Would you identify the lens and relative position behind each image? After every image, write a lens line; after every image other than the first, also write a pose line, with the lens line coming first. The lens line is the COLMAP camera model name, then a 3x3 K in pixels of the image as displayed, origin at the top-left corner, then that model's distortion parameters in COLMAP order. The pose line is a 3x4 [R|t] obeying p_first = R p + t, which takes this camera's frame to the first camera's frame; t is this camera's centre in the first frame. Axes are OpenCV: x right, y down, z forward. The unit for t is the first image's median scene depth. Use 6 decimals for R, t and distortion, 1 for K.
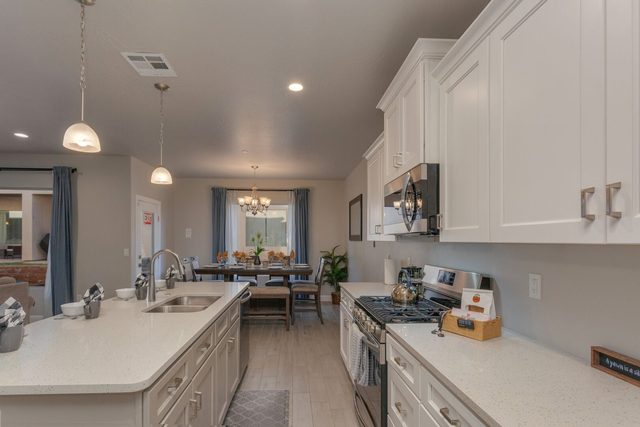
lens RADIAL K [[316.4, 0, 299.2], [0, 316.4, 240.0], [0, 0, 1]] dist [0.000519, 0.000090]
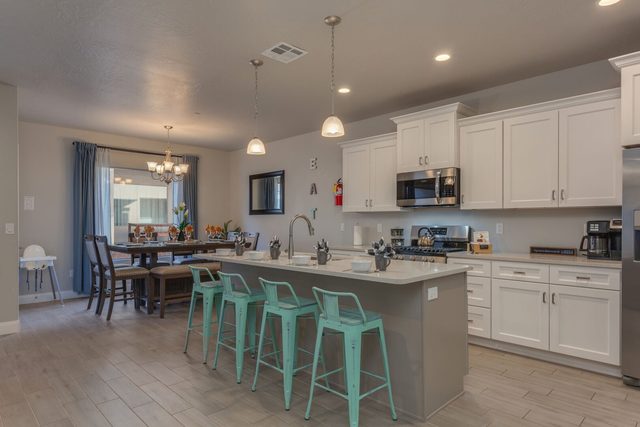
lens RADIAL K [[397.0, 0, 319.7], [0, 397.0, 221.3], [0, 0, 1]] dist [0.000706, -0.000245]
pose [[0.737740, -0.005684, 0.675061, -0.631852], [0.005194, 0.999983, 0.002743, 0.023722], [-0.675065, 0.001483, 0.737757, -0.068697]]
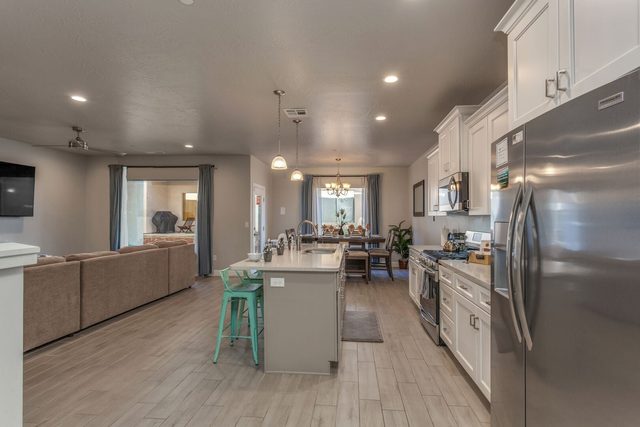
lens RADIAL K [[313.3, 0, 320.0], [0, 313.3, 213.5], [0, 0, 1]] dist [0.001482, 0.000074]
pose [[0.992306, -0.001541, -0.123802, -0.063920], [-0.000032, 0.999919, -0.012703, 0.006682], [0.123811, 0.012609, 0.992226, -0.312115]]
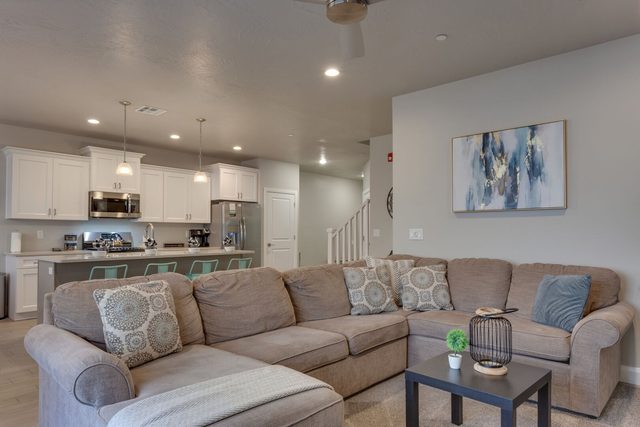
lens RADIAL K [[397.0, 0, 319.7], [0, 397.0, 221.3], [0, 0, 1]] dist [0.000706, -0.000245]
pose [[-0.730010, 0.024137, 0.683010, -1.172289], [0.001646, 0.999435, -0.033560, 0.047091], [-0.683434, -0.023375, -0.729638, 0.894898]]
